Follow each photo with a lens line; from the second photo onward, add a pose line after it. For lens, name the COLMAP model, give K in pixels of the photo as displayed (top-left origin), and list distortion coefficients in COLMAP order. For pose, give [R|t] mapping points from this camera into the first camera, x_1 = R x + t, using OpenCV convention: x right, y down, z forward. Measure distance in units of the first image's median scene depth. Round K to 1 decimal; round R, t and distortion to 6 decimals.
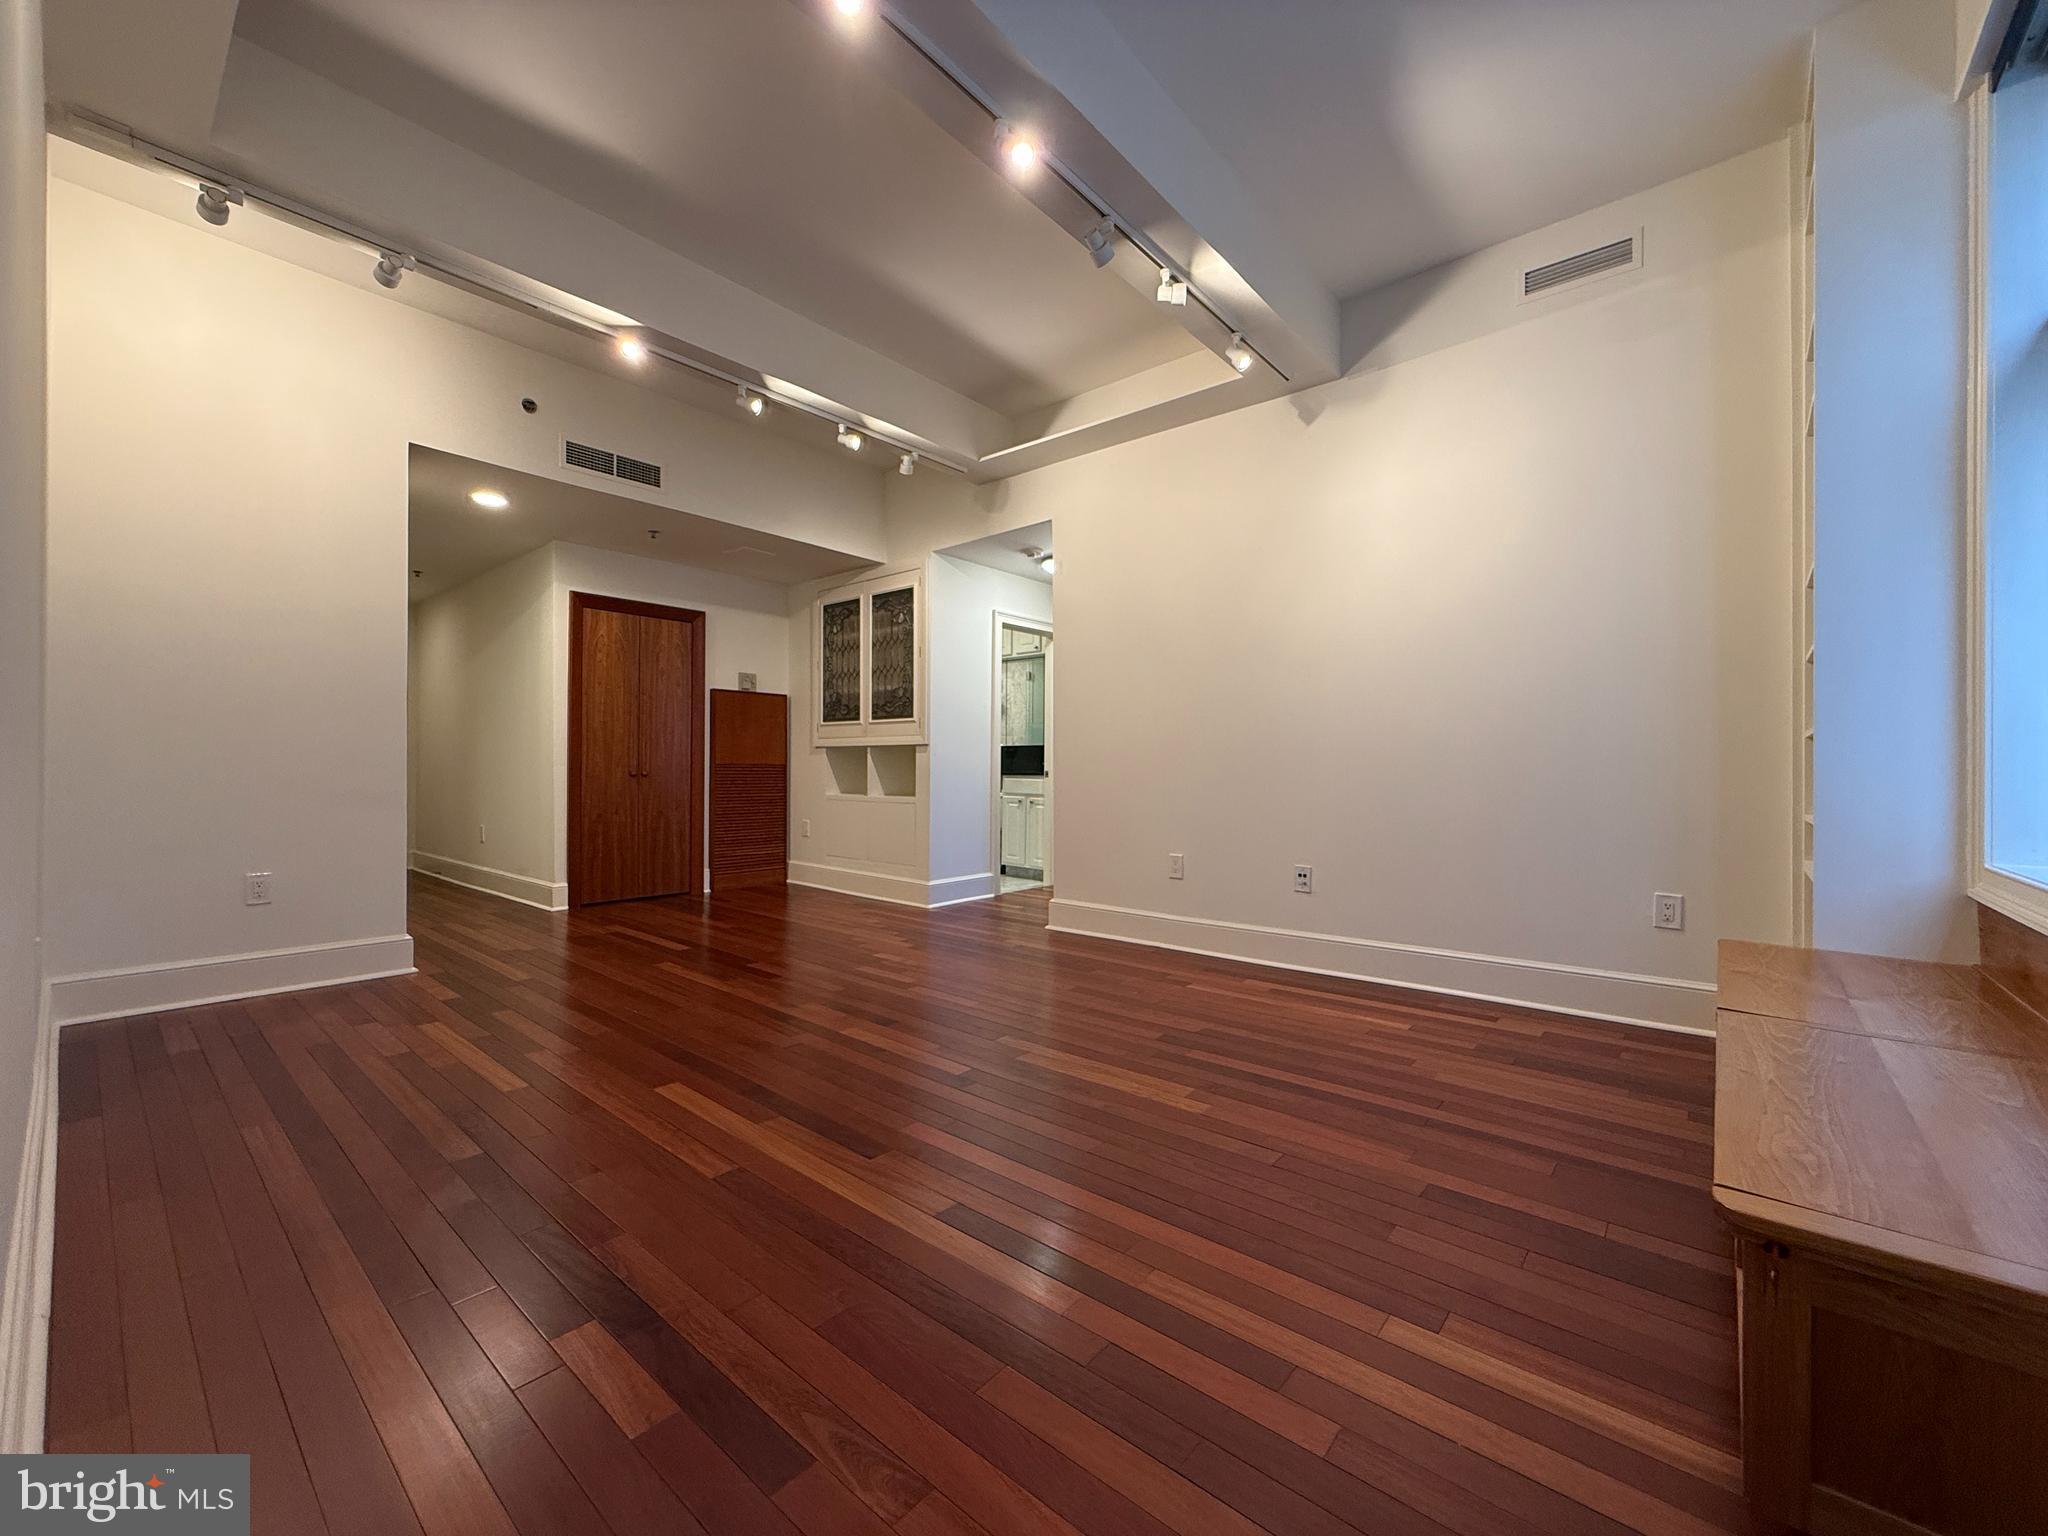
lens RADIAL K [[819.1, 0, 1014.2], [0, 819.1, 768.5], [0, 0, 1]] dist [0.000550, -0.000662]
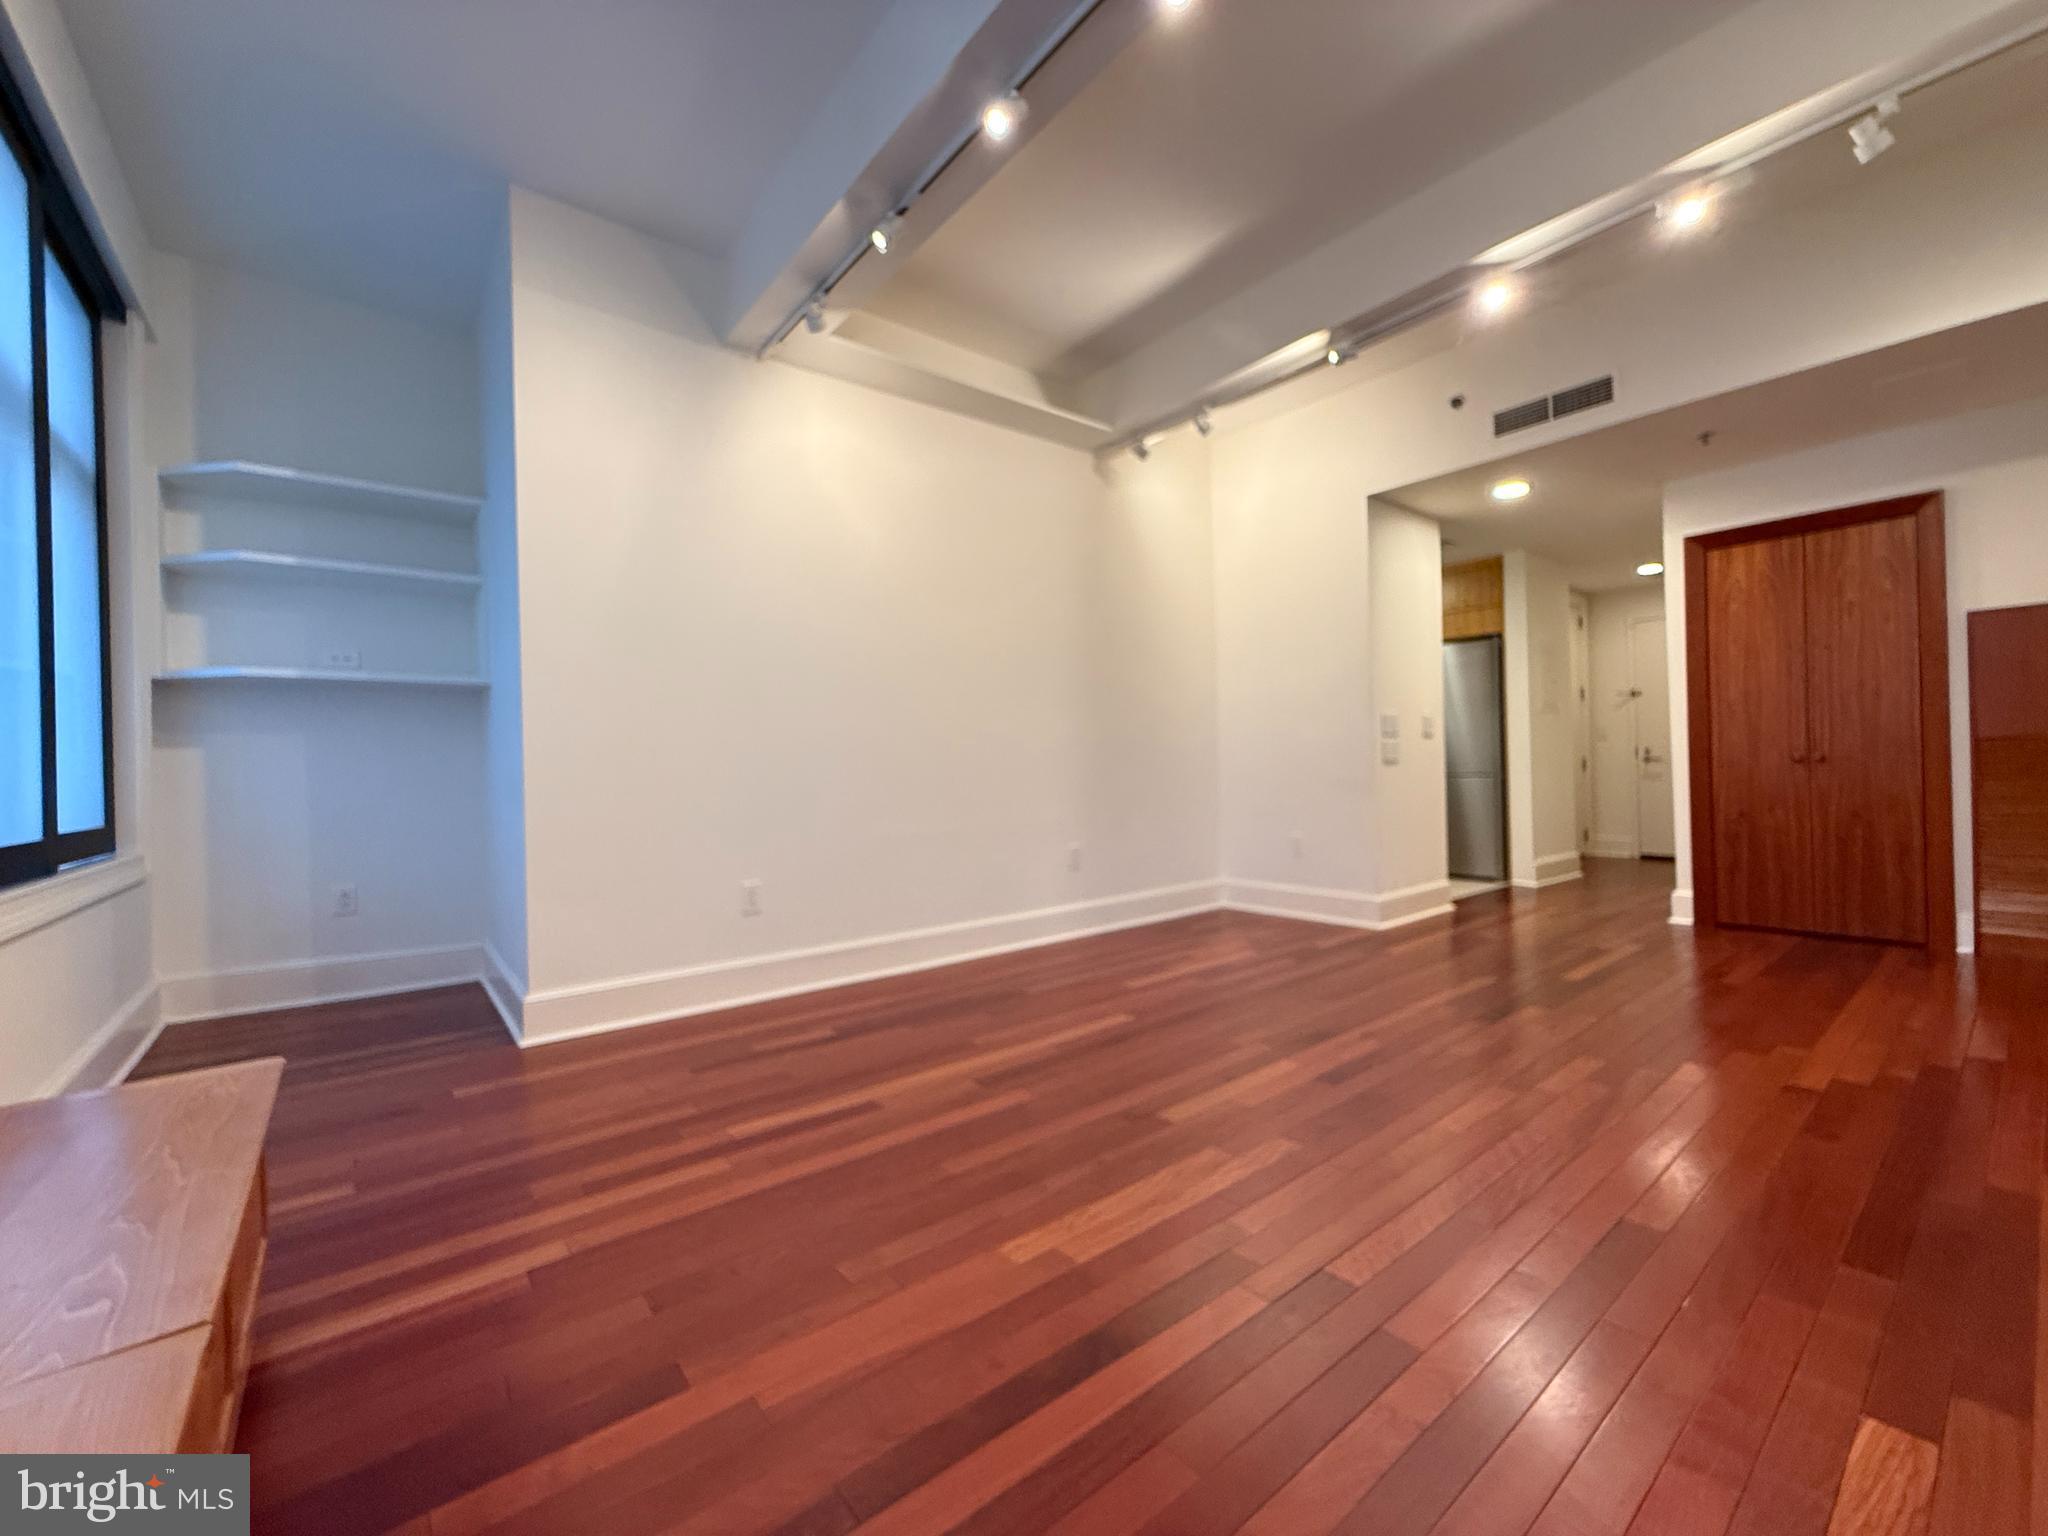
lens RADIAL K [[819.1, 0, 1014.2], [0, 819.1, 768.5], [0, 0, 1]] dist [0.000550, -0.000662]
pose [[-0.185014, -0.000303, -0.982736, 0.430242], [0.024216, 0.999695, -0.004867, 0.002536], [0.982438, -0.024698, -0.184950, 0.538066]]
